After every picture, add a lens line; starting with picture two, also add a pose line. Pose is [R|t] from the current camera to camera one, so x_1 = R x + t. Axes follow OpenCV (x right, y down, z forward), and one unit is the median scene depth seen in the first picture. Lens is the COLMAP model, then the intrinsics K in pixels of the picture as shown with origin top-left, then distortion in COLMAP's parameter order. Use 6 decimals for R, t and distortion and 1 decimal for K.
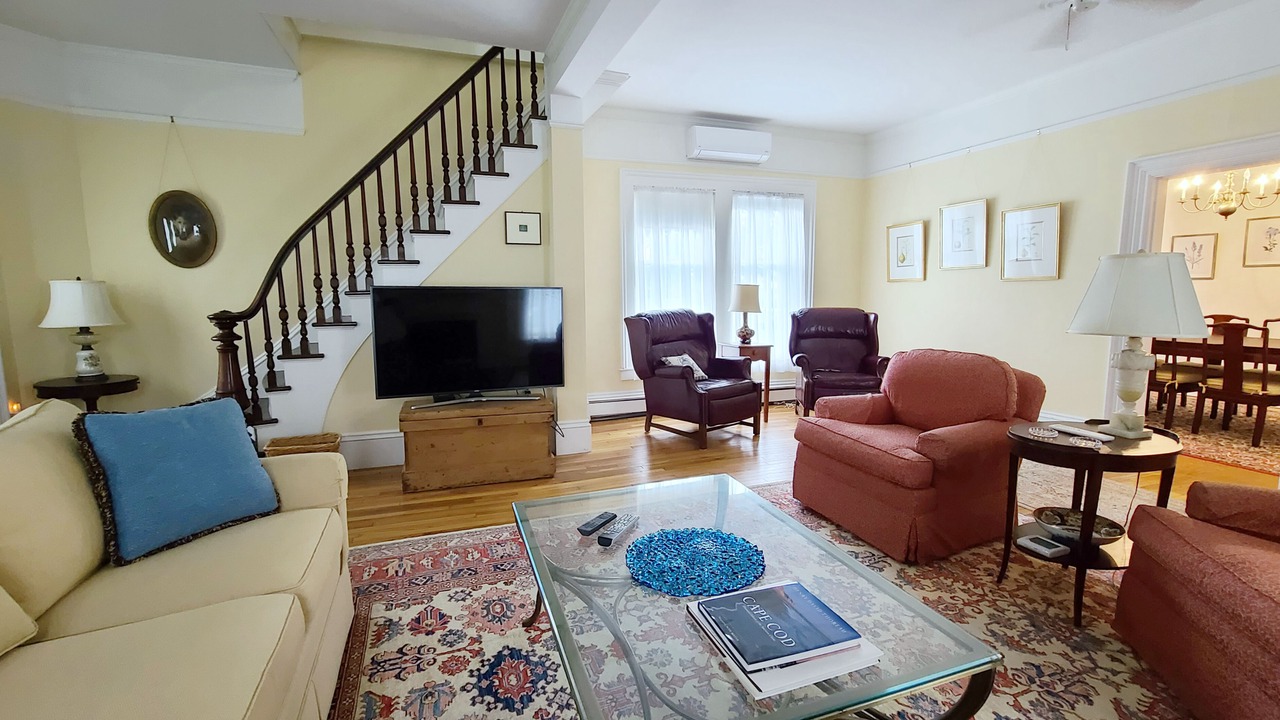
lens RADIAL K [[555.0, 0, 637.1], [0, 555.0, 363.2], [0, 0, 1]] dist [-0.000821, -0.000499]
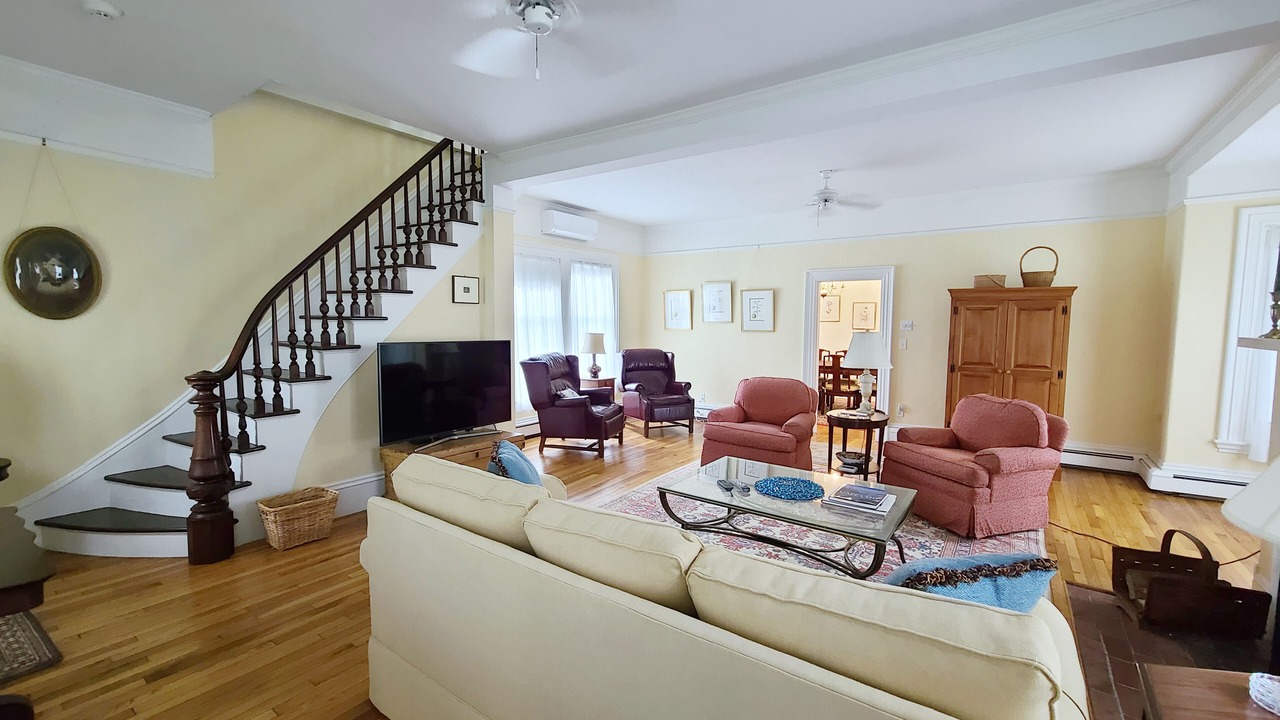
lens RADIAL K [[531.1, 0, 634.2], [0, 531.1, 361.8], [0, 0, 1]] dist [-0.006499, 0.001875]
pose [[0.826623, -0.031125, 0.561894, -0.593588], [0.060493, 0.997598, -0.033734, -0.032889], [-0.559495, 0.061877, 0.826521, -0.133065]]
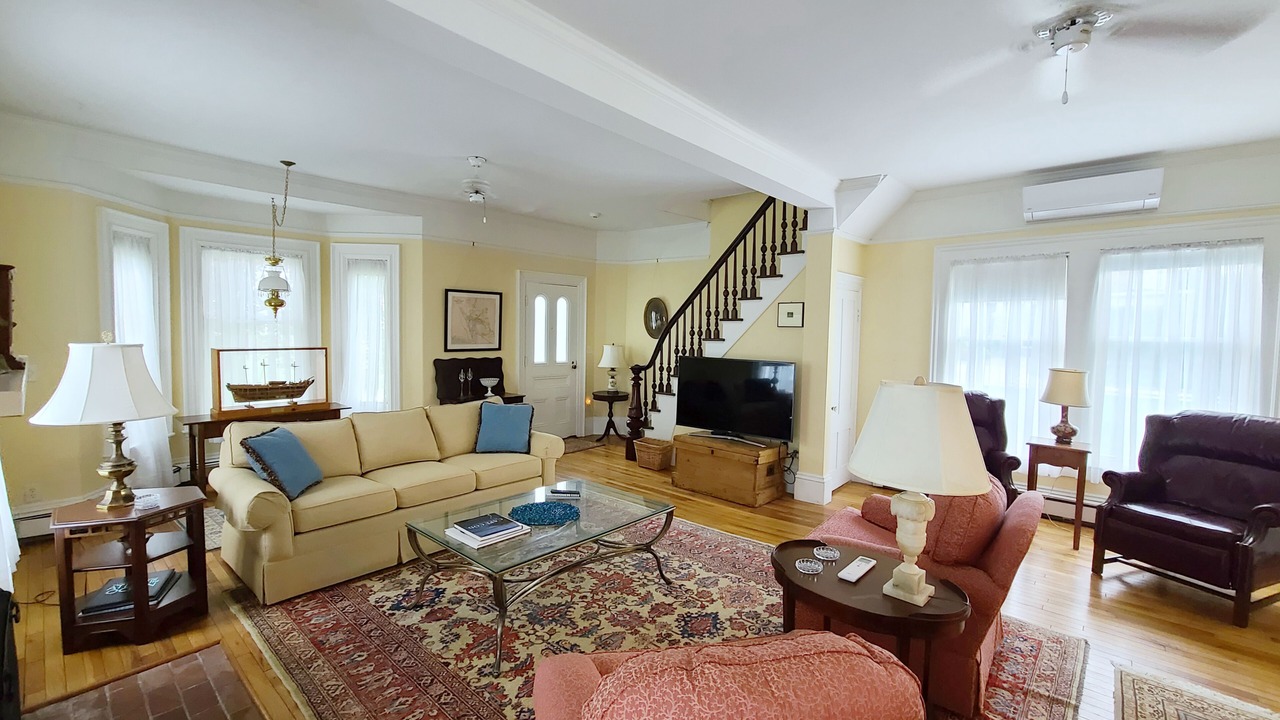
lens RADIAL K [[531.1, 0, 637.4], [0, 531.1, 365.2], [0, 0, 1]] dist [-0.006499, 0.001875]
pose [[0.475108, 0.067870, -0.877306, 0.770293], [-0.134366, 0.990924, 0.003893, -0.091890], [0.869608, 0.116031, 0.479915, 0.126753]]
